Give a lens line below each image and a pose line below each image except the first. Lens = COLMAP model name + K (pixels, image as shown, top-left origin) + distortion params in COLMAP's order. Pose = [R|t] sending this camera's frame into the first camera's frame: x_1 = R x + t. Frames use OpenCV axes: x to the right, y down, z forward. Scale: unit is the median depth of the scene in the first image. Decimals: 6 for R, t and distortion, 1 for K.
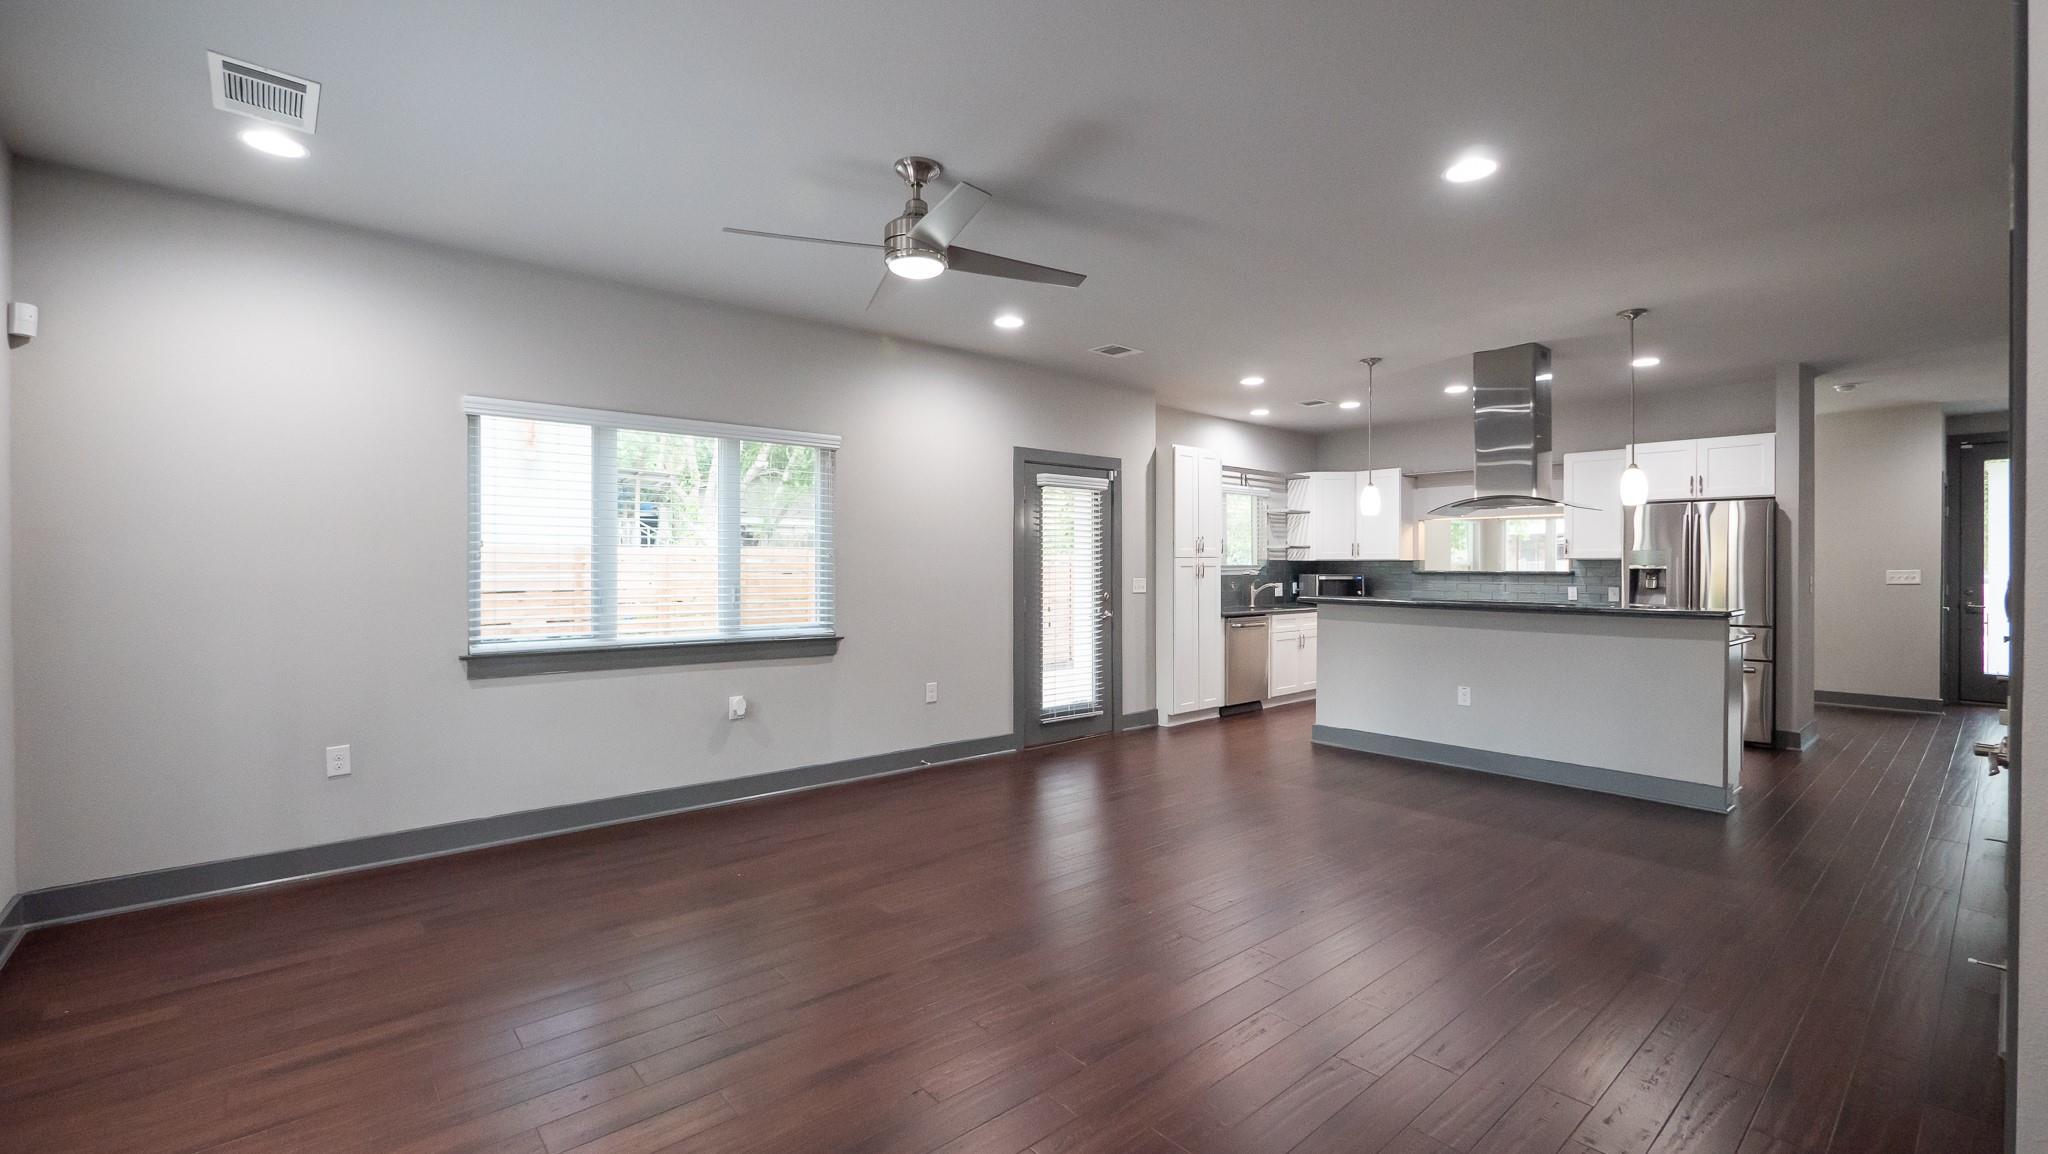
lens RADIAL K [[866.3, 0, 1018.7], [0, 866.3, 571.5], [0, 0, 1]] dist [-0.004282, 0.000128]
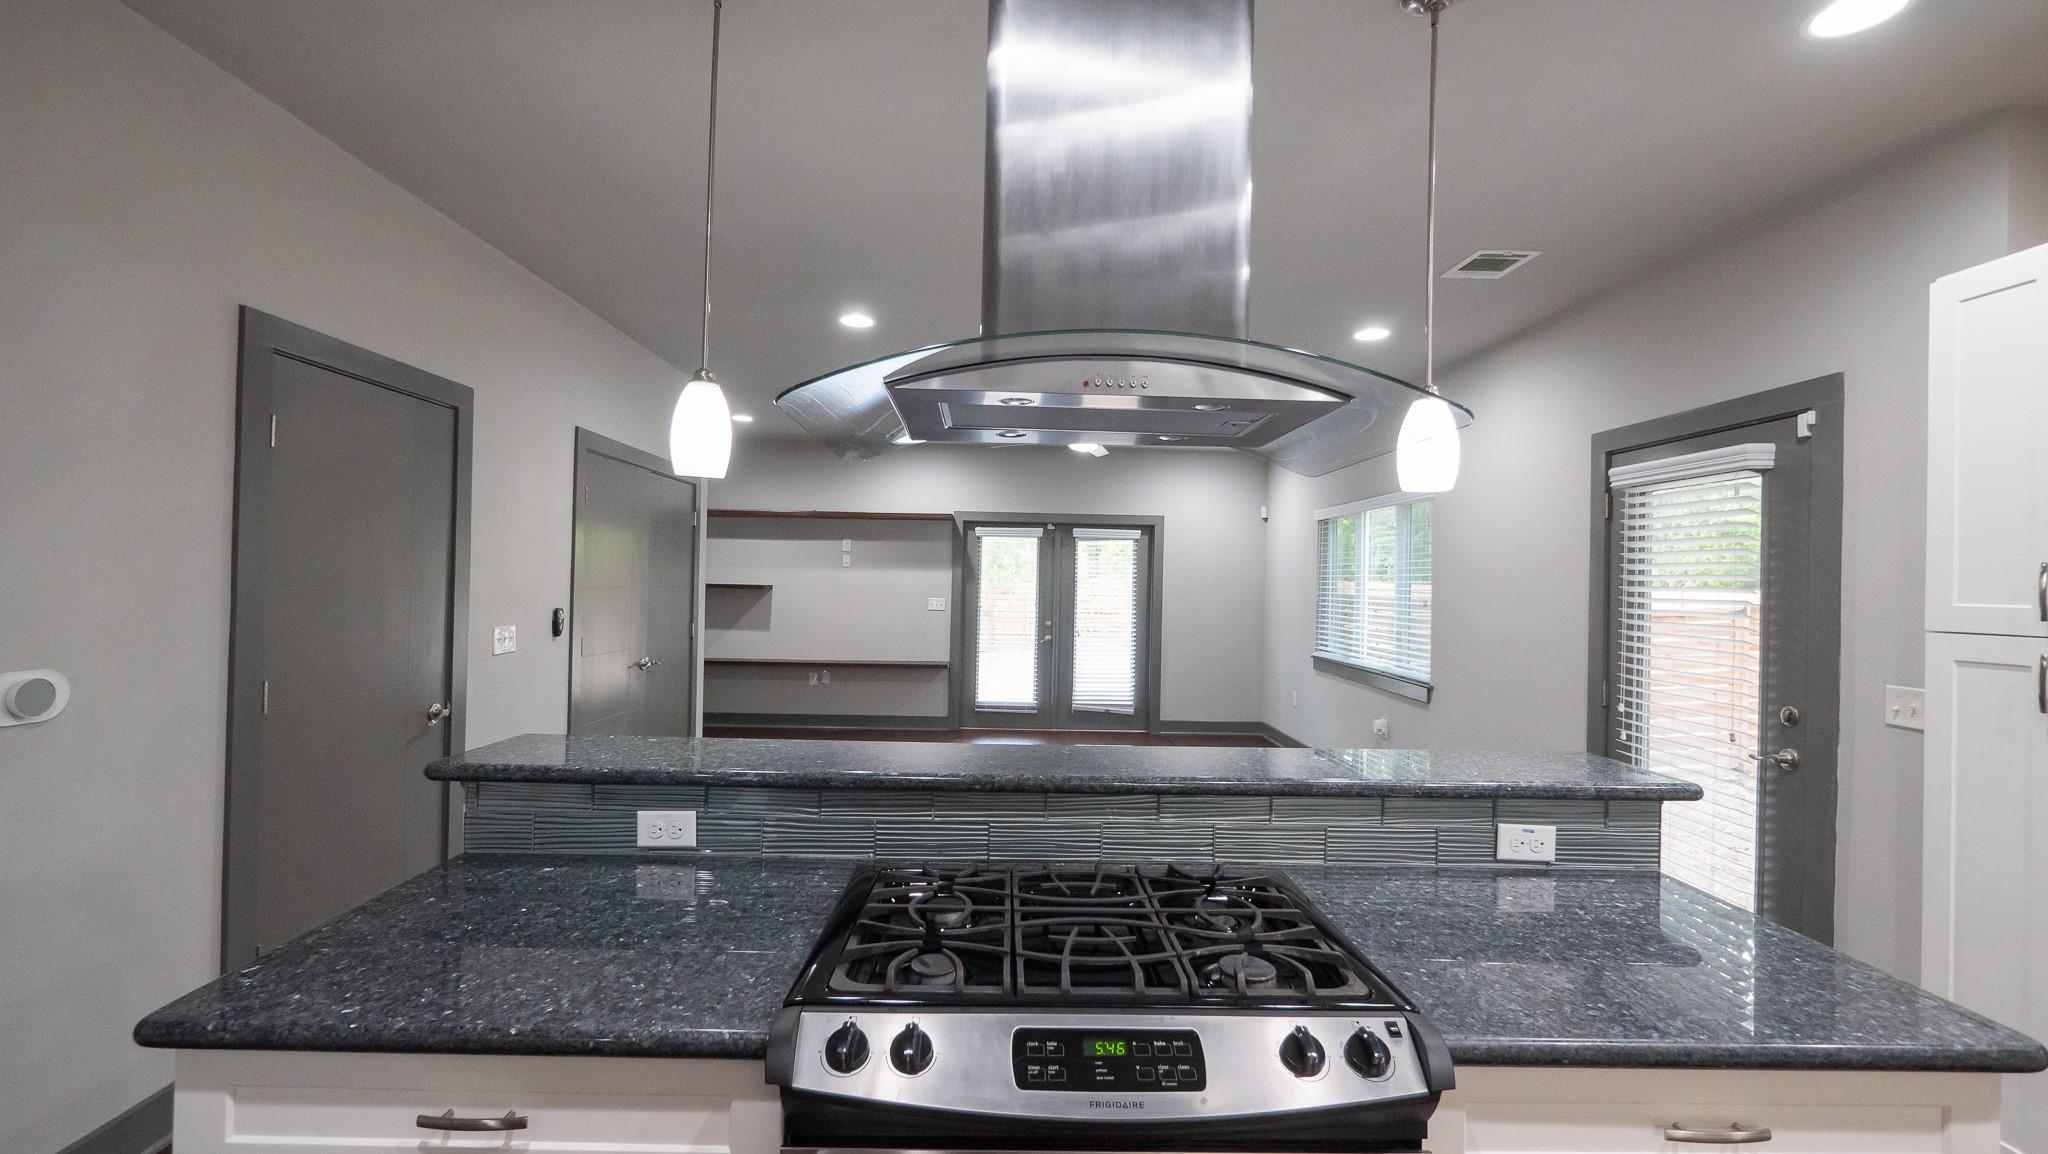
lens RADIAL K [[866.3, 0, 1018.7], [0, 866.3, 571.5], [0, 0, 1]] dist [-0.004282, 0.000128]
pose [[-0.640386, -0.023312, -0.767699, 0.674177], [-0.027704, 0.999590, -0.007244, -0.028146], [0.767553, 0.016629, -0.640770, 0.998695]]
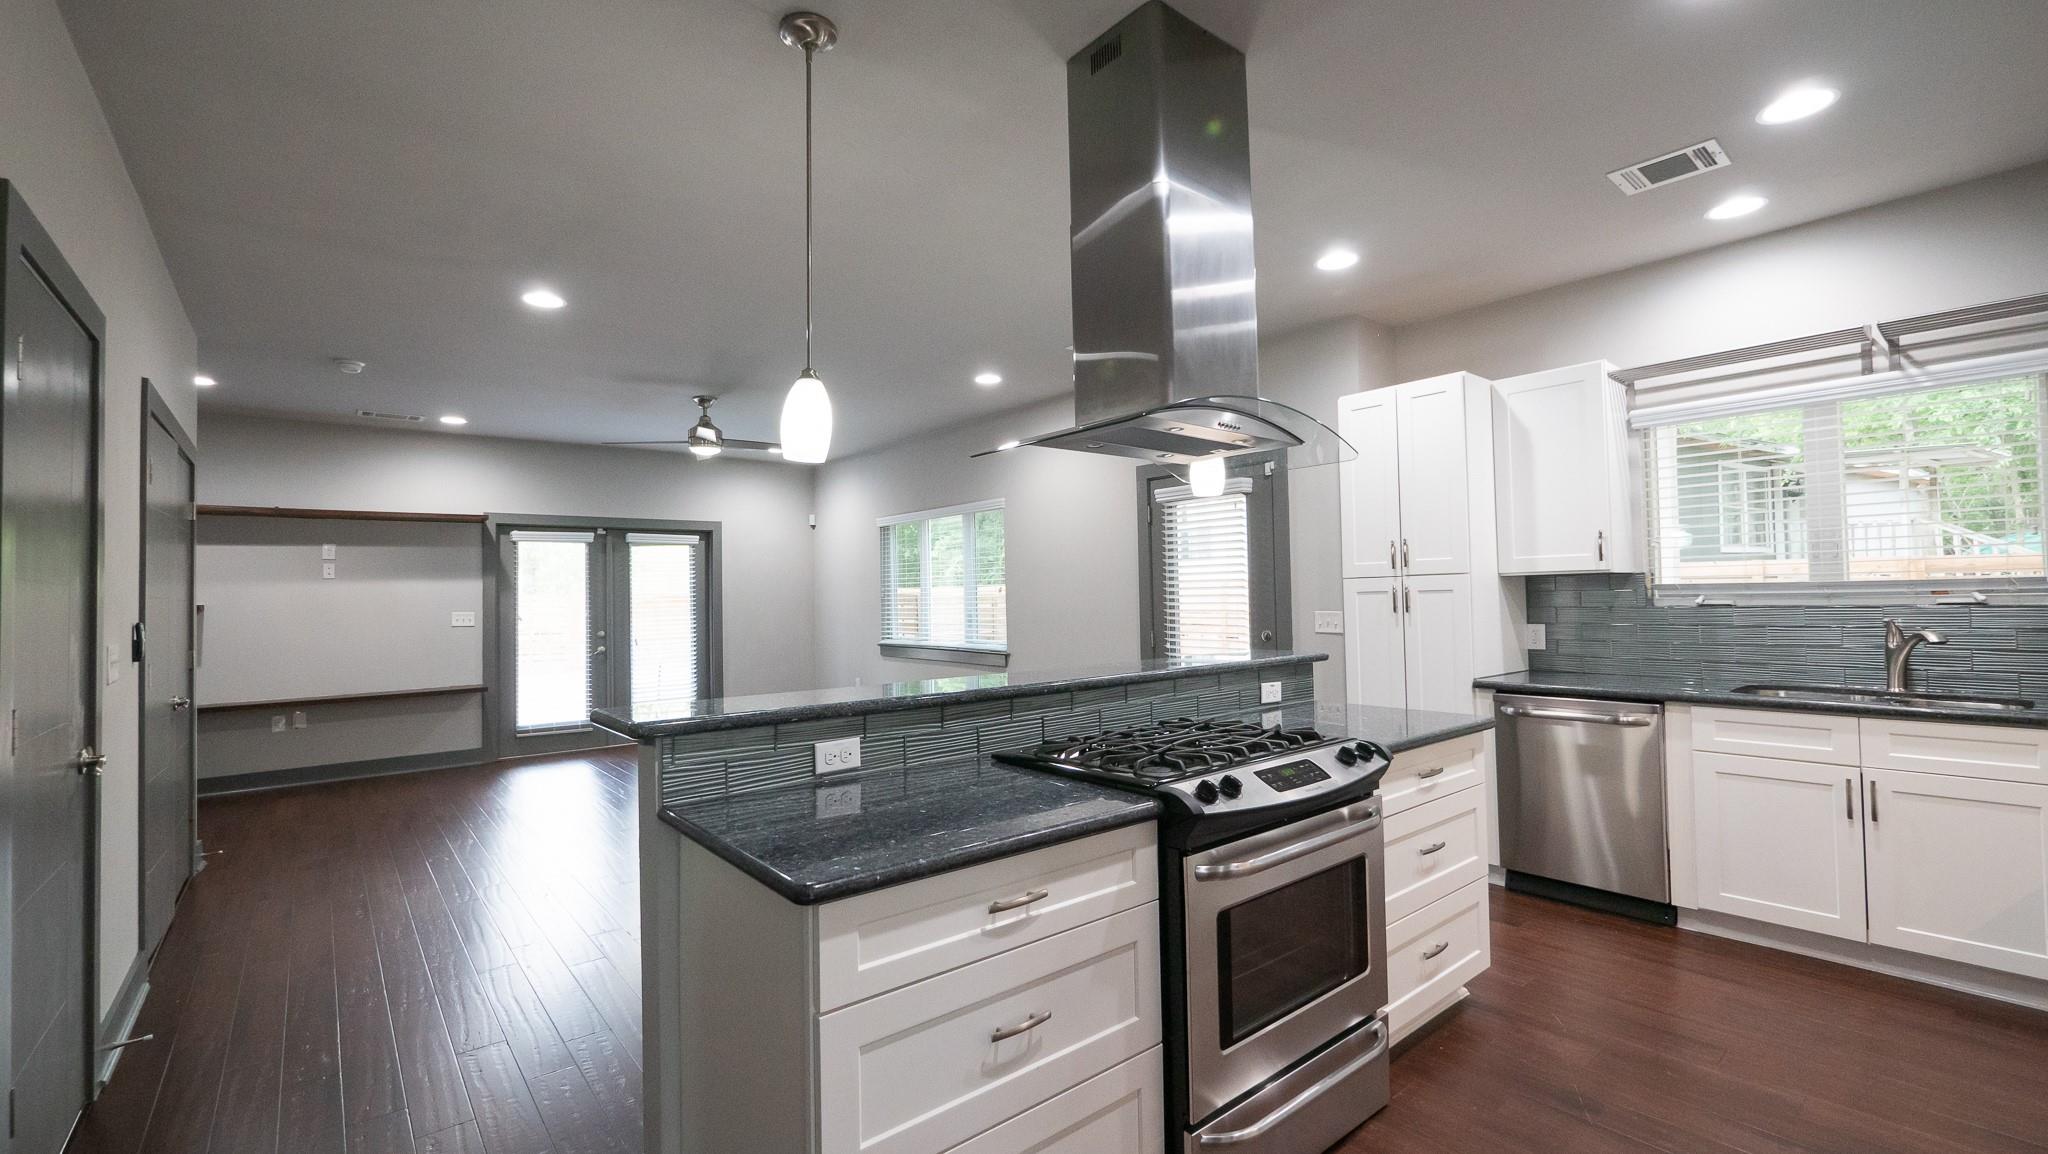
lens RADIAL K [[862.9, 0, 1017.9], [0, 862.9, 575.1], [0, 0, 1]] dist [-0.003279, -0.000481]
pose [[-0.028029, -0.025718, -0.999276, 0.846234], [0.012078, 0.999587, -0.026065, -0.005533], [0.999534, -0.012800, -0.027707, 0.827458]]
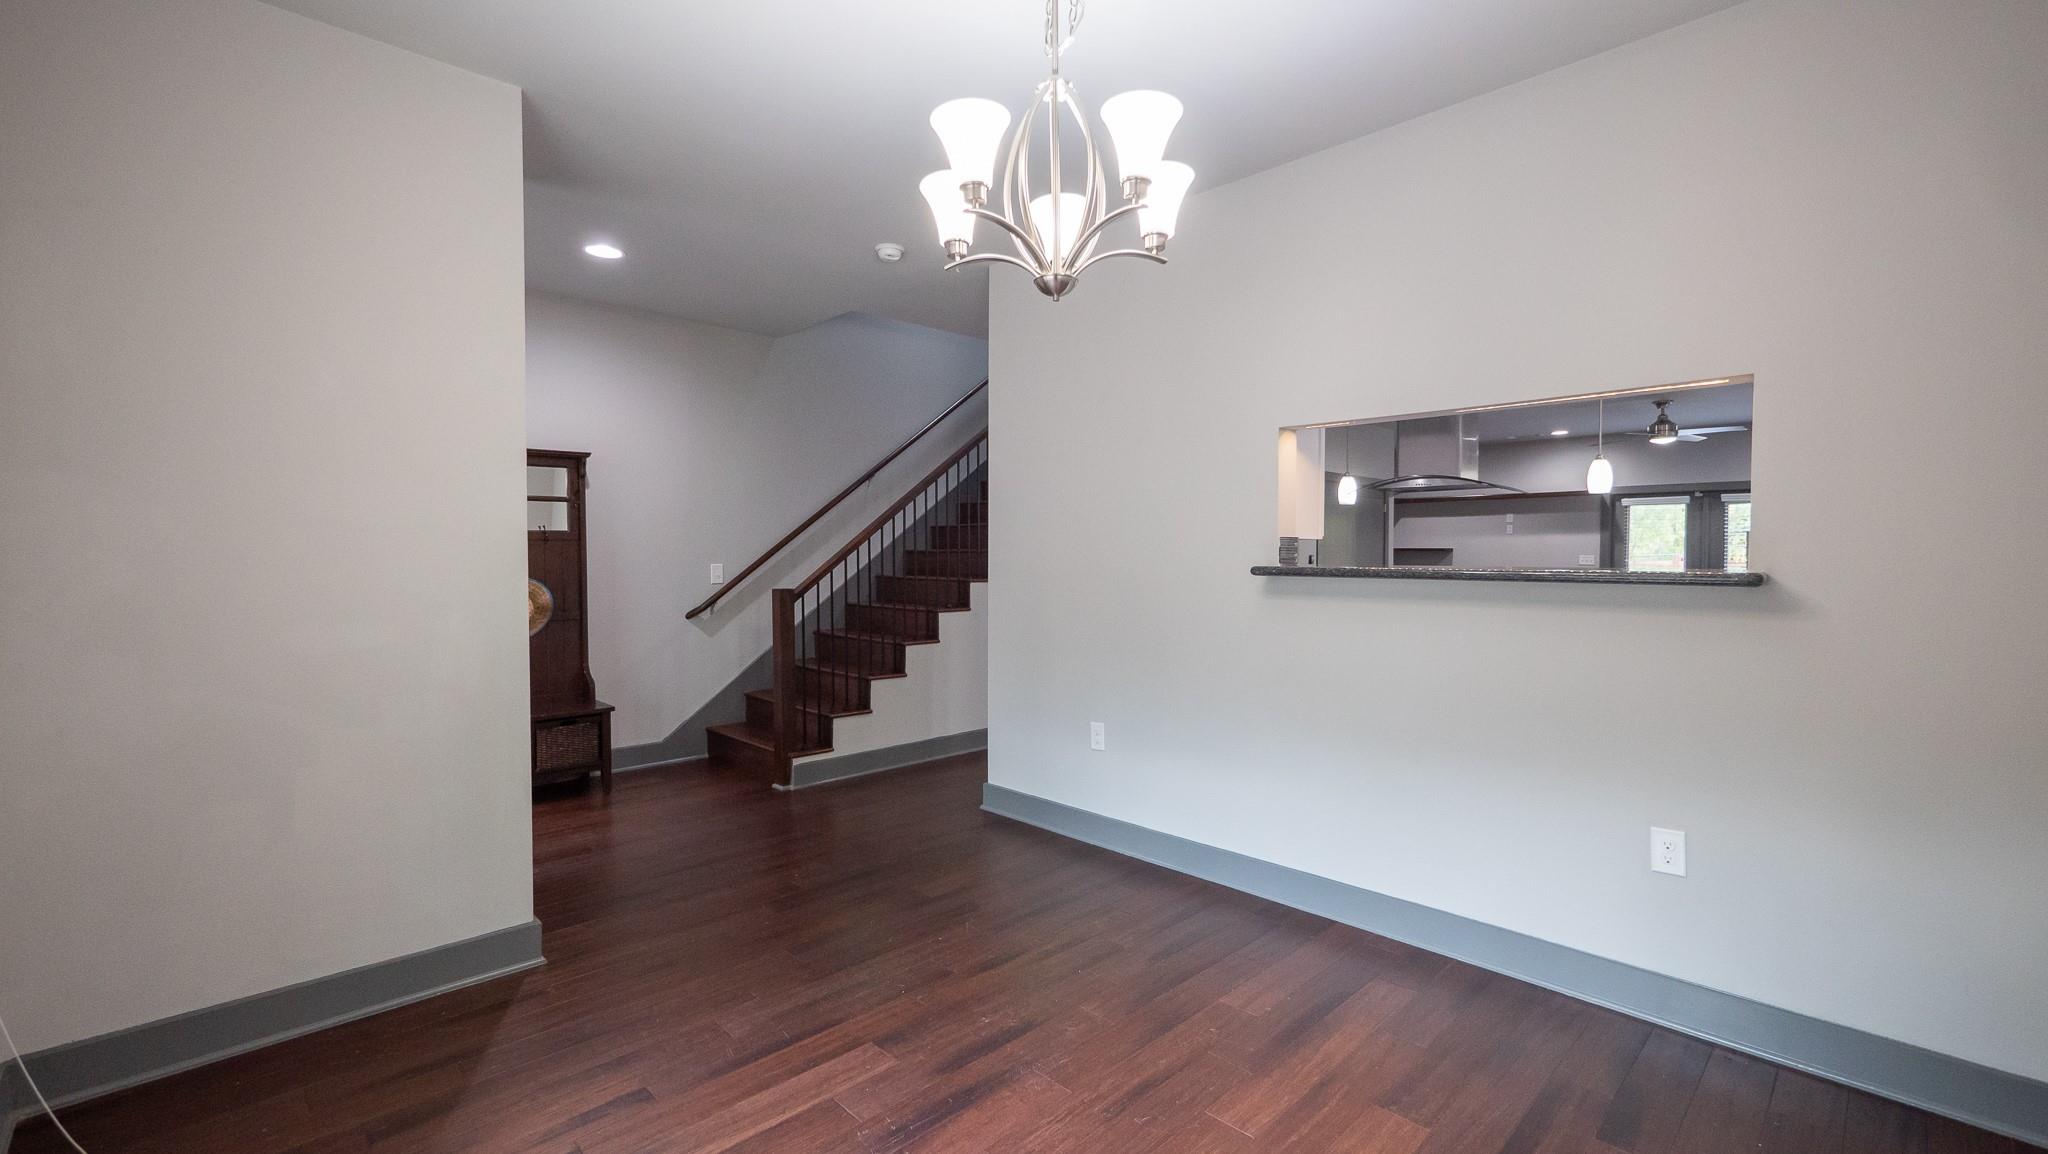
lens RADIAL K [[866.3, 0, 1018.7], [0, 866.3, 571.5], [0, 0, 1]] dist [-0.004282, 0.000128]
pose [[-0.998379, -0.000132, -0.056907, 0.940761], [-0.001849, 0.999544, 0.030129, -0.012312], [0.056877, 0.030186, -0.997925, 1.663025]]
